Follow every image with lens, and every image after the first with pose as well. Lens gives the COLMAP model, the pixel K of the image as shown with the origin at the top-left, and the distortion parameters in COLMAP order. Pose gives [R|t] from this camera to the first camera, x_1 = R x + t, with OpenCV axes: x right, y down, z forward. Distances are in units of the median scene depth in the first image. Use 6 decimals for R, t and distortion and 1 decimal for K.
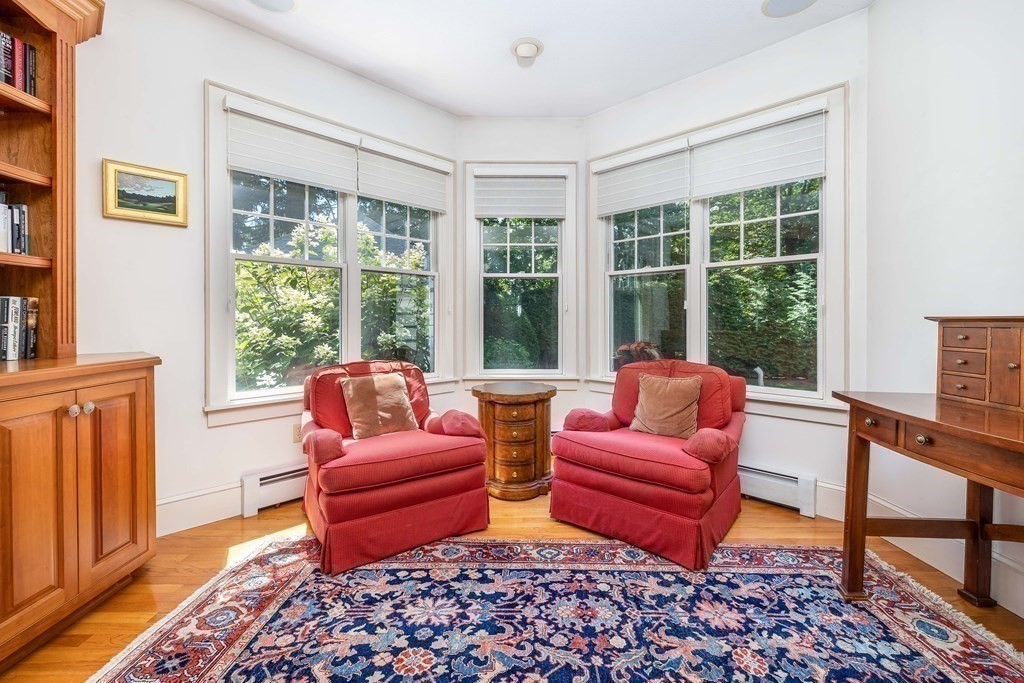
lens RADIAL K [[442.2, 0, 504.6], [0, 442.2, 322.3], [0, 0, 1]] dist [-0.002384, -0.000343]
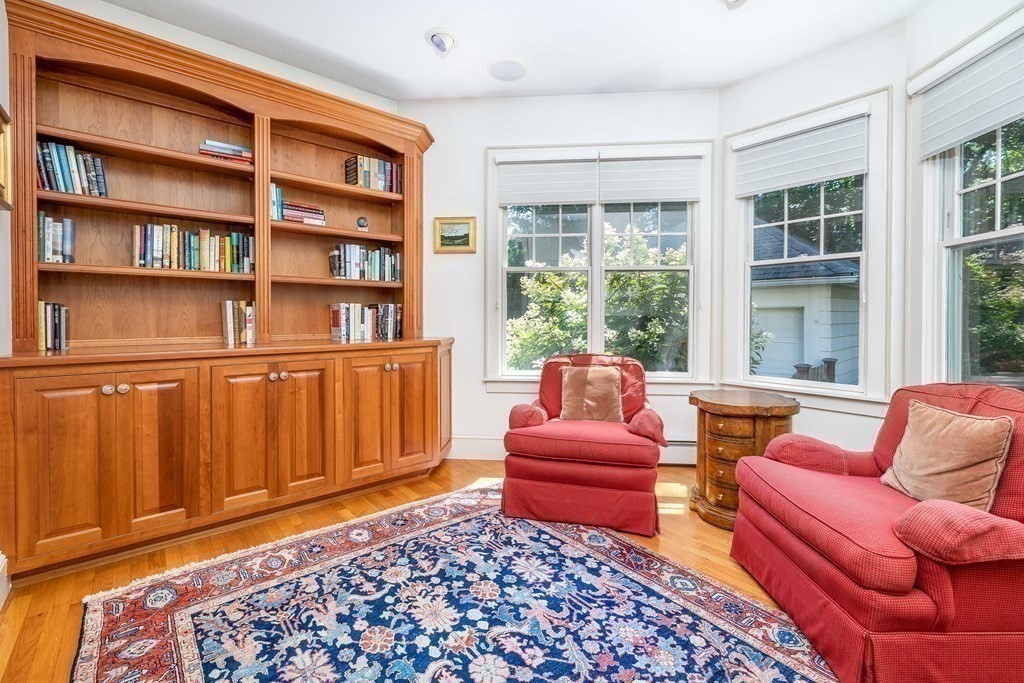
lens RADIAL K [[442.2, 0, 502.5], [0, 442.2, 320.1], [0, 0, 1]] dist [-0.002384, -0.000343]
pose [[0.630012, 0.007005, -0.776554, 0.610992], [-0.003593, 0.999975, 0.006105, -0.003599], [0.776577, -0.001056, 0.630021, 0.192149]]
